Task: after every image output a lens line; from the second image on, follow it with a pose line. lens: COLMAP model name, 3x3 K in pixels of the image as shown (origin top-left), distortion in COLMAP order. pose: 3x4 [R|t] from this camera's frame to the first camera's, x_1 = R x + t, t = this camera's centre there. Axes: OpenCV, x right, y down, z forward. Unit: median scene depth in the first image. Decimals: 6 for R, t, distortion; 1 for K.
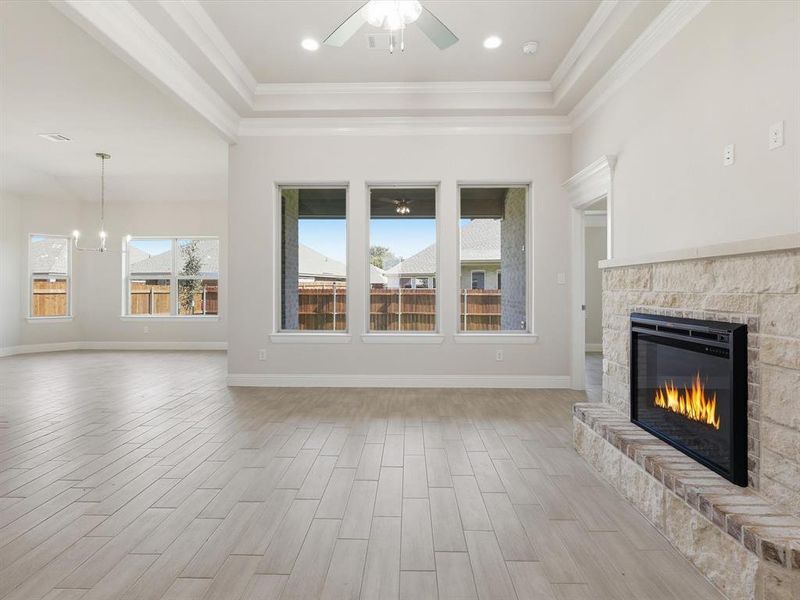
lens RADIAL K [[421.2, 0, 400.2], [0, 421.2, 290.6], [0, 0, 1]] dist [-0.003337, -0.000659]
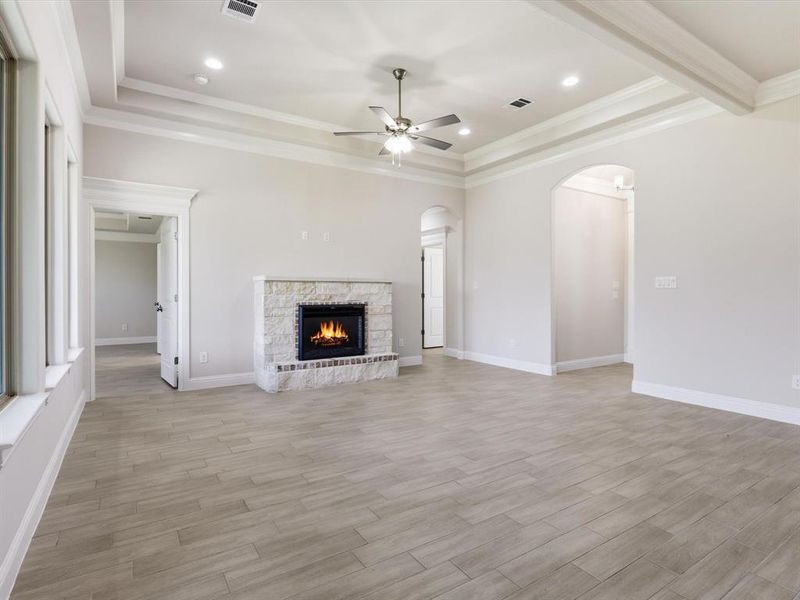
lens RADIAL K [[421.2, 0, 400.2], [0, 421.2, 290.6], [0, 0, 1]] dist [-0.003337, -0.000659]
pose [[-0.560251, 0.003526, 0.828315, -0.740791], [0.004750, 0.999988, -0.001044, -0.006031], [-0.828309, 0.003349, -0.560262, 0.955235]]
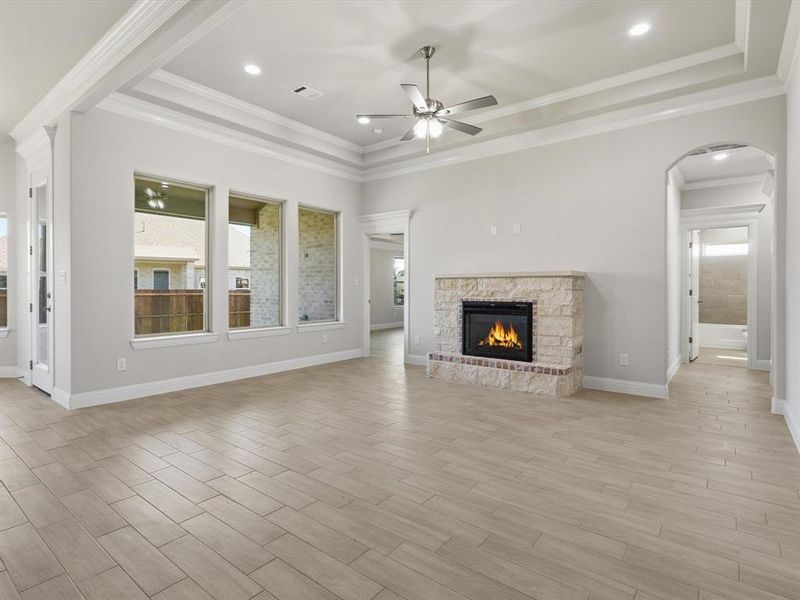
lens RADIAL K [[421.2, 0, 400.2], [0, 421.2, 290.6], [0, 0, 1]] dist [-0.003337, -0.000659]
pose [[0.598376, -0.004724, 0.801202, -0.696124], [0.003709, 0.999988, 0.003126, -0.002596], [-0.801207, 0.001102, 0.598386, 0.018154]]
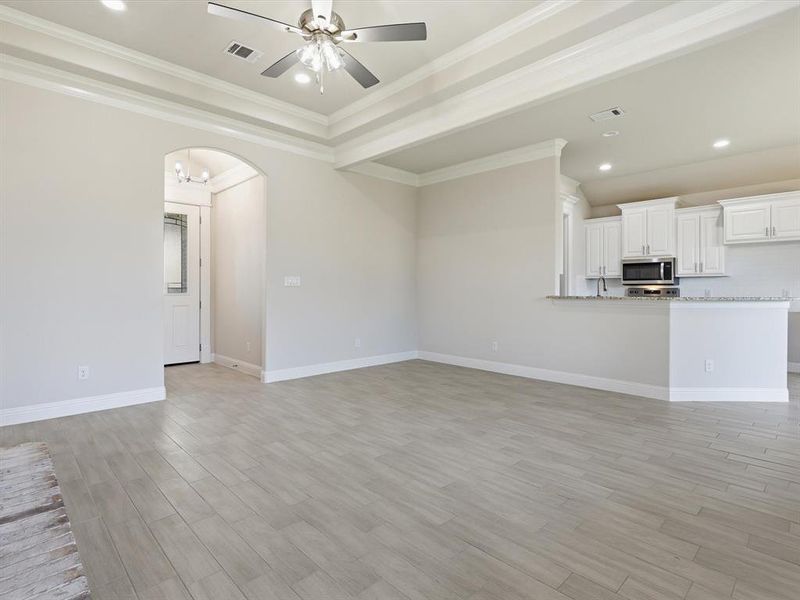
lens RADIAL K [[421.2, 0, 400.2], [0, 421.2, 290.6], [0, 0, 1]] dist [-0.003337, -0.000659]
pose [[-0.706190, 0.002042, -0.708020, 0.304114], [-0.001825, 0.999987, 0.004703, -0.004368], [0.708020, 0.004613, -0.706177, 0.924637]]
